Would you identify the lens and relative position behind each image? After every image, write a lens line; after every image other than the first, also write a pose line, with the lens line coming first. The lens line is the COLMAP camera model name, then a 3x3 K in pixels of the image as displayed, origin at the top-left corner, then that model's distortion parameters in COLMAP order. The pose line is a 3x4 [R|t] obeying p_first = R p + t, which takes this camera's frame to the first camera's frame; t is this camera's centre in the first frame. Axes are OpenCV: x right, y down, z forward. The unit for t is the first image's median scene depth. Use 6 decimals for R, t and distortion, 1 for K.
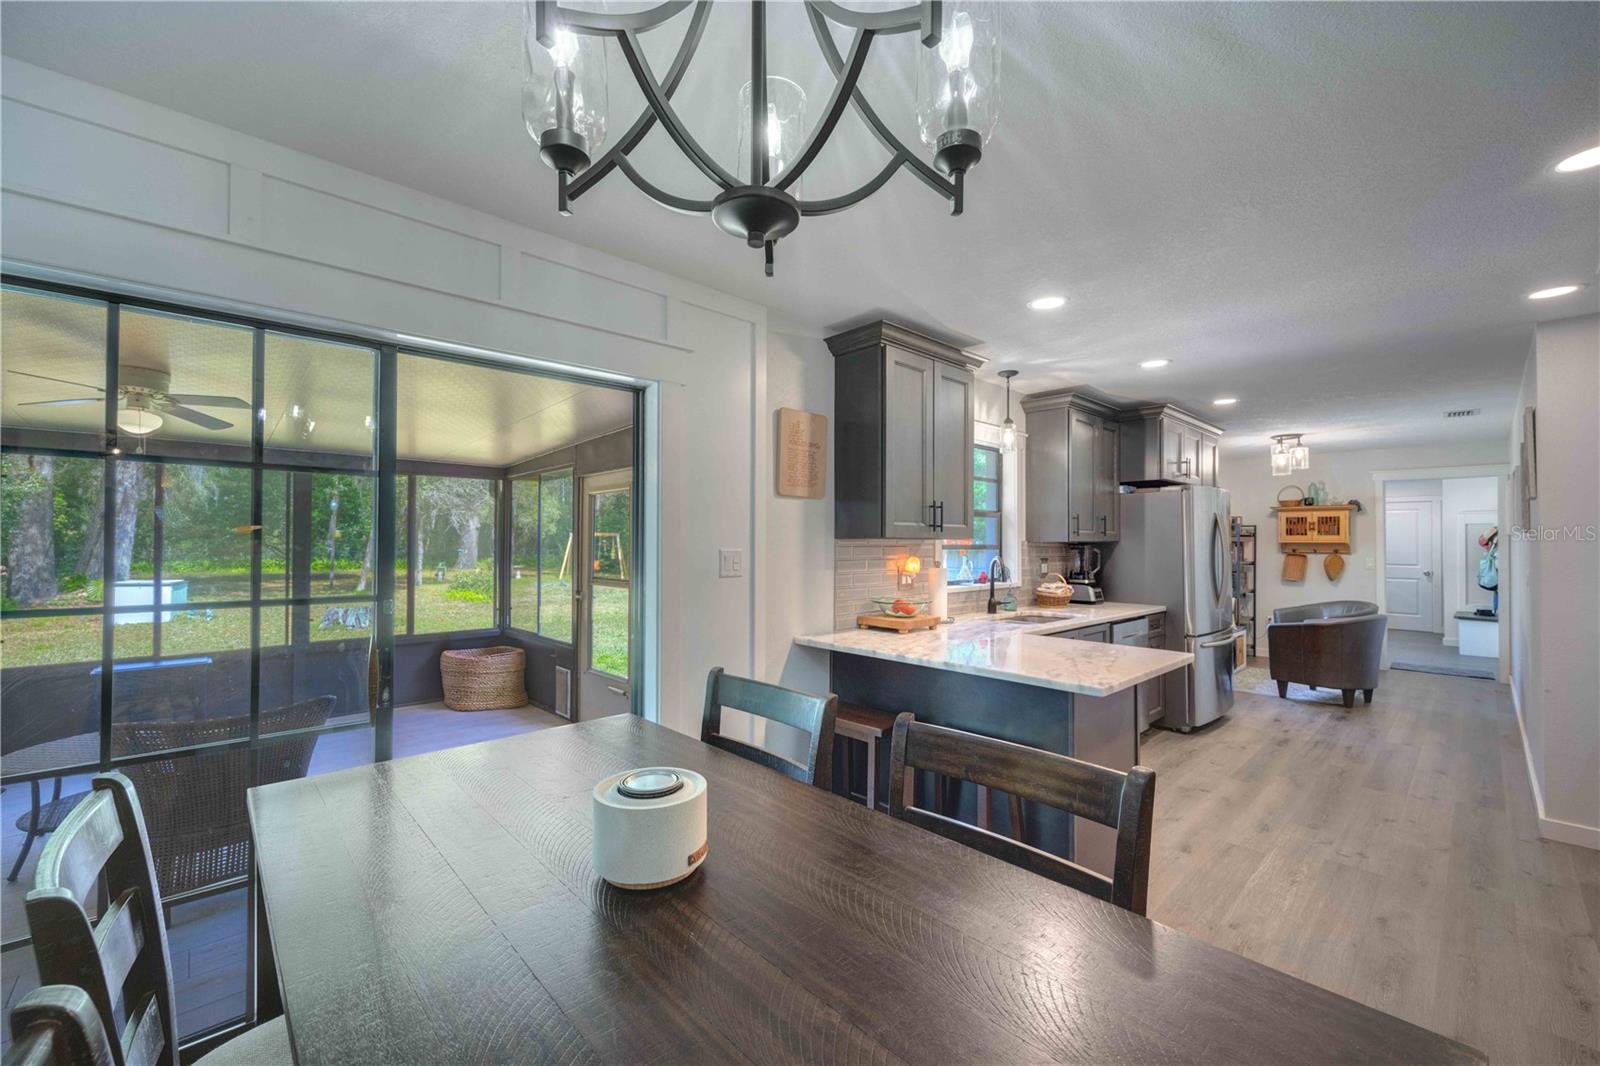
lens RADIAL K [[659.8, 0, 800.8], [0, 659.8, 540.9], [0, 0, 1]] dist [0.003855, -0.000540]
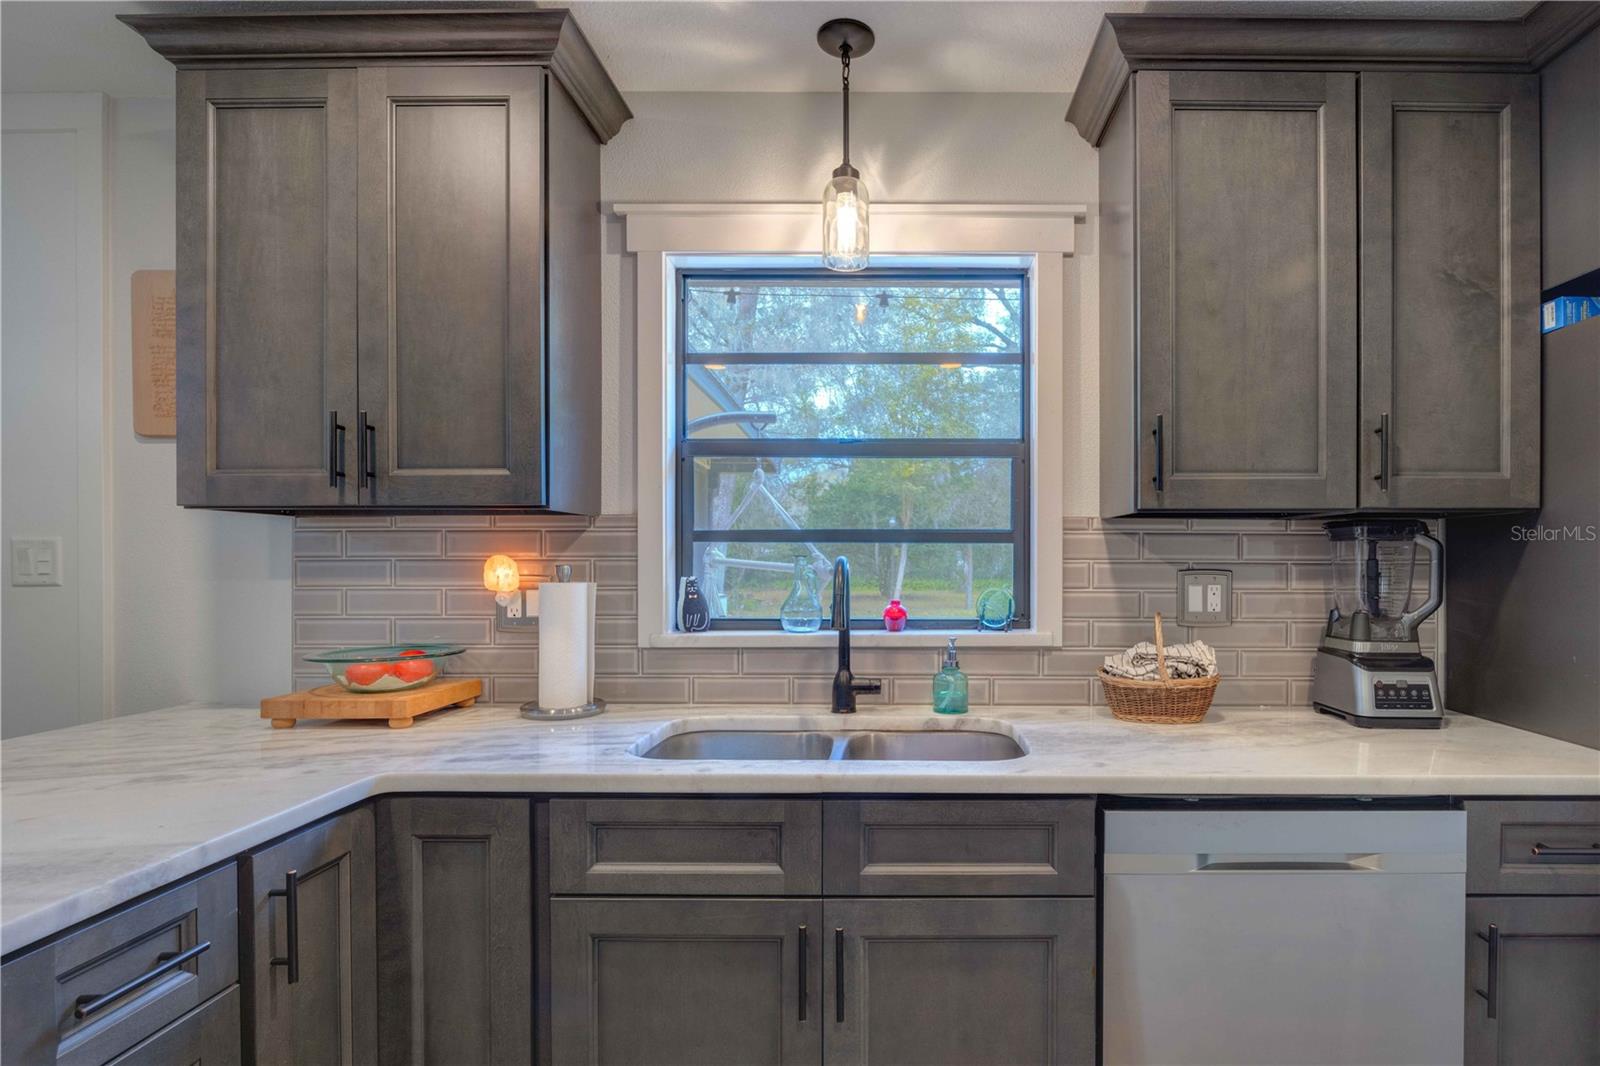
lens RADIAL K [[950.2, 0, 800.3], [0, 950.2, 539.3], [0, 0, 1]] dist [0.006413, 0.000997]
pose [[0.731158, 0.002858, -0.682202, 0.629280], [0.006603, 0.999915, 0.011266, 0.007988], [0.682176, -0.012742, 0.731077, 0.600579]]
